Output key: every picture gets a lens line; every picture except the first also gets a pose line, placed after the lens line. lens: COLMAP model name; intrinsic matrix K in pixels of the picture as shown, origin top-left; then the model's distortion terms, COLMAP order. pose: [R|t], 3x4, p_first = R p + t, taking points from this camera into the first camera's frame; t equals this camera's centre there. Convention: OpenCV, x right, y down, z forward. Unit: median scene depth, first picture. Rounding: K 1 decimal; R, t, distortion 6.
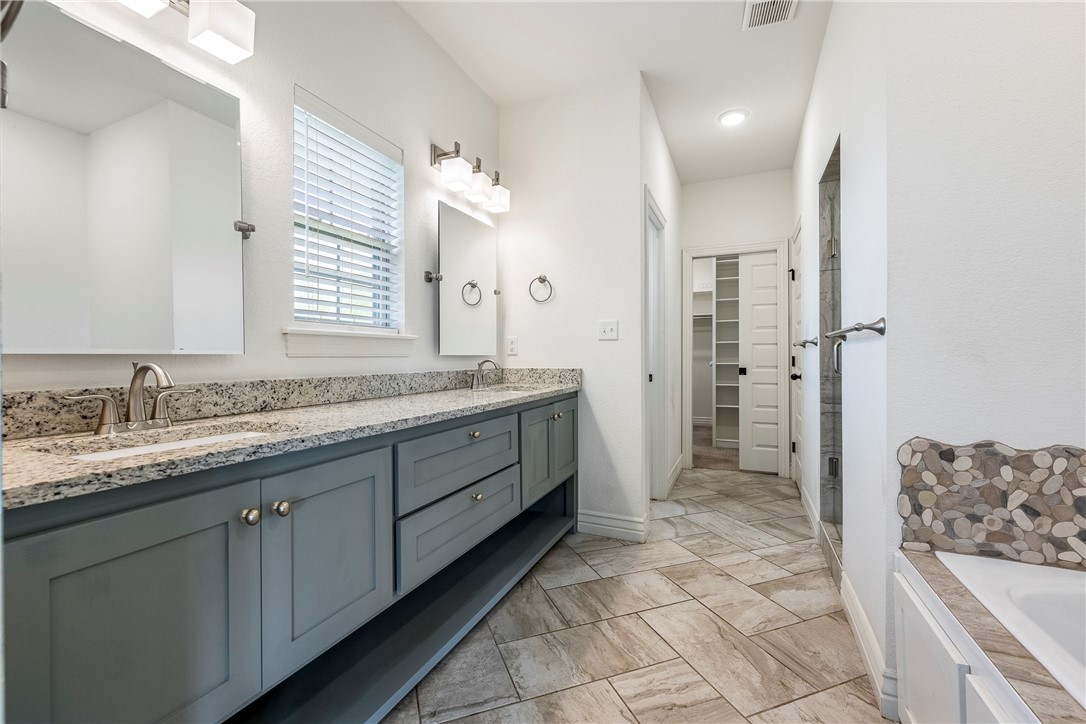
lens RADIAL K [[457.1, 0, 543.0], [0, 457.1, 362.0], [0, 0, 1]] dist [-0.000302, -0.000256]
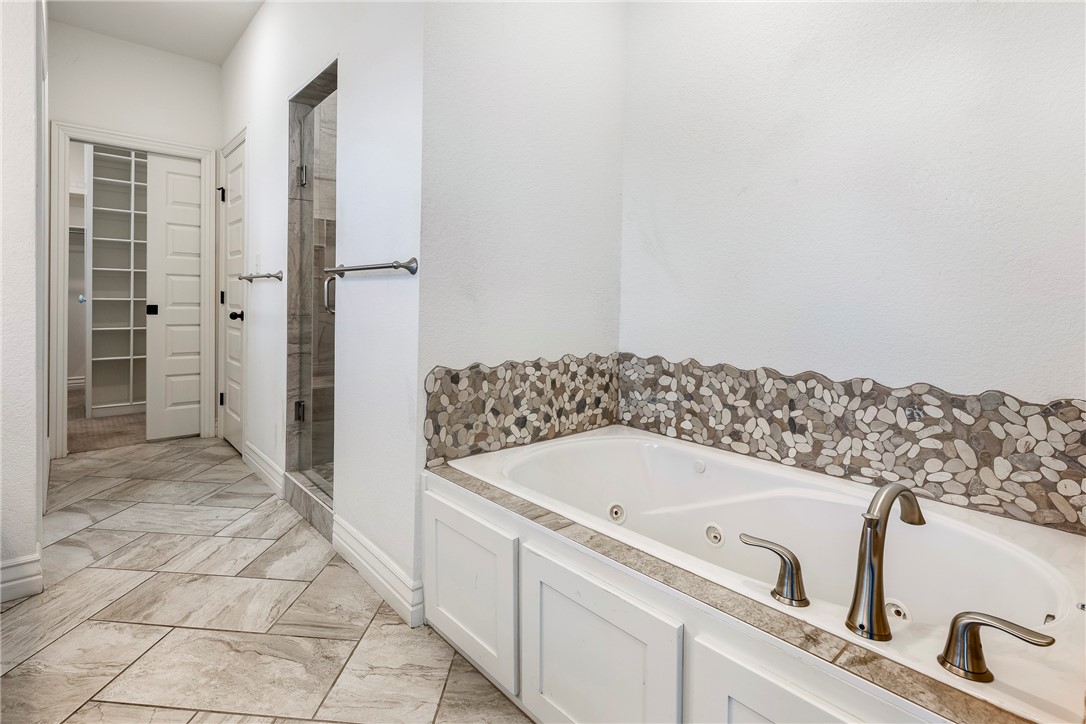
lens RADIAL K [[515.7, 0, 541.4], [0, 515.7, 311.3], [0, 0, 1]] dist [-0.000556, 0.000143]
pose [[0.427838, -0.009633, 0.903804, -0.138102], [-0.012312, 0.999788, 0.016484, 0.002273], [-0.903772, -0.018180, 0.427629, 0.135217]]
